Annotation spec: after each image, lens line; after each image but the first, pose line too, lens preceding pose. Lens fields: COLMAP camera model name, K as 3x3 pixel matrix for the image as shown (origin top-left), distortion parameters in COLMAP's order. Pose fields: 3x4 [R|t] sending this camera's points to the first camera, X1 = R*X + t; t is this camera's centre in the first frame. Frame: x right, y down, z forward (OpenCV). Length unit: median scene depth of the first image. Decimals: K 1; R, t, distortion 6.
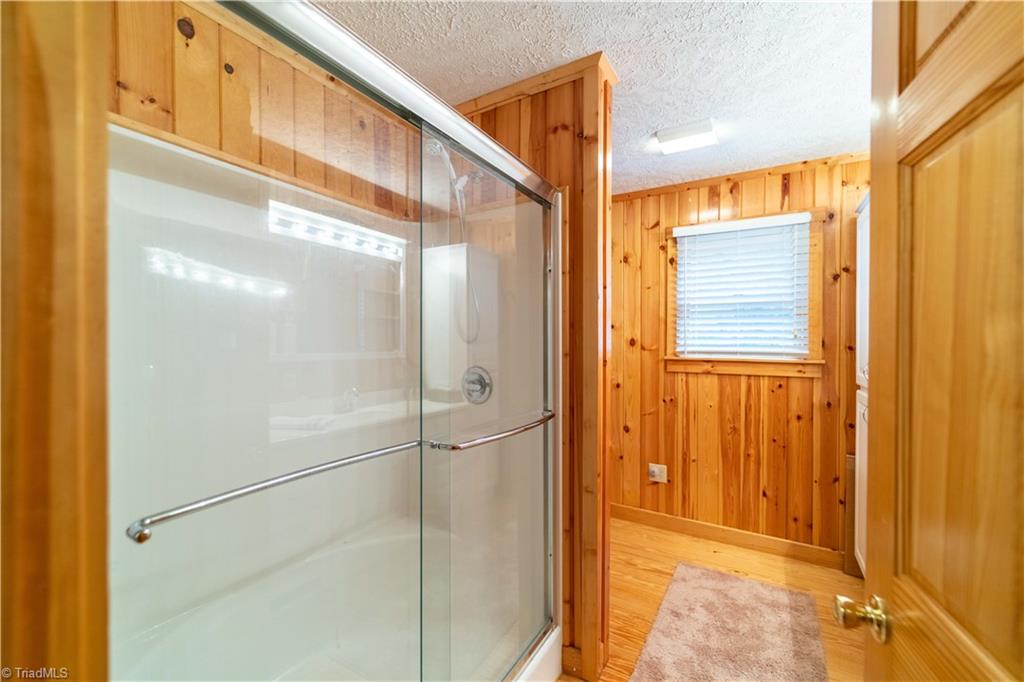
lens RADIAL K [[412.1, 0, 514.8], [0, 412.1, 340.8], [0, 0, 1]] dist [0.000296, -0.000746]
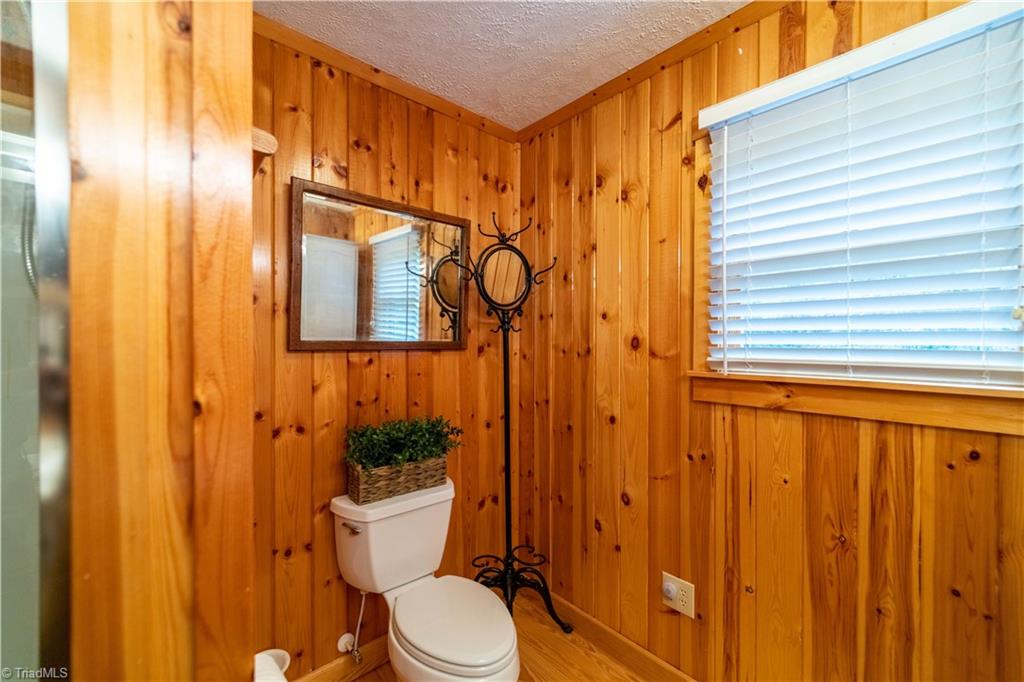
lens RADIAL K [[412.1, 0, 513.9], [0, 412.1, 341.0], [0, 0, 1]] dist [0.000296, -0.000746]
pose [[0.966678, 0.003932, -0.255964, 0.287998], [-0.006336, 0.999943, -0.008566, 0.006978], [0.255916, 0.009903, 0.966648, 0.456628]]
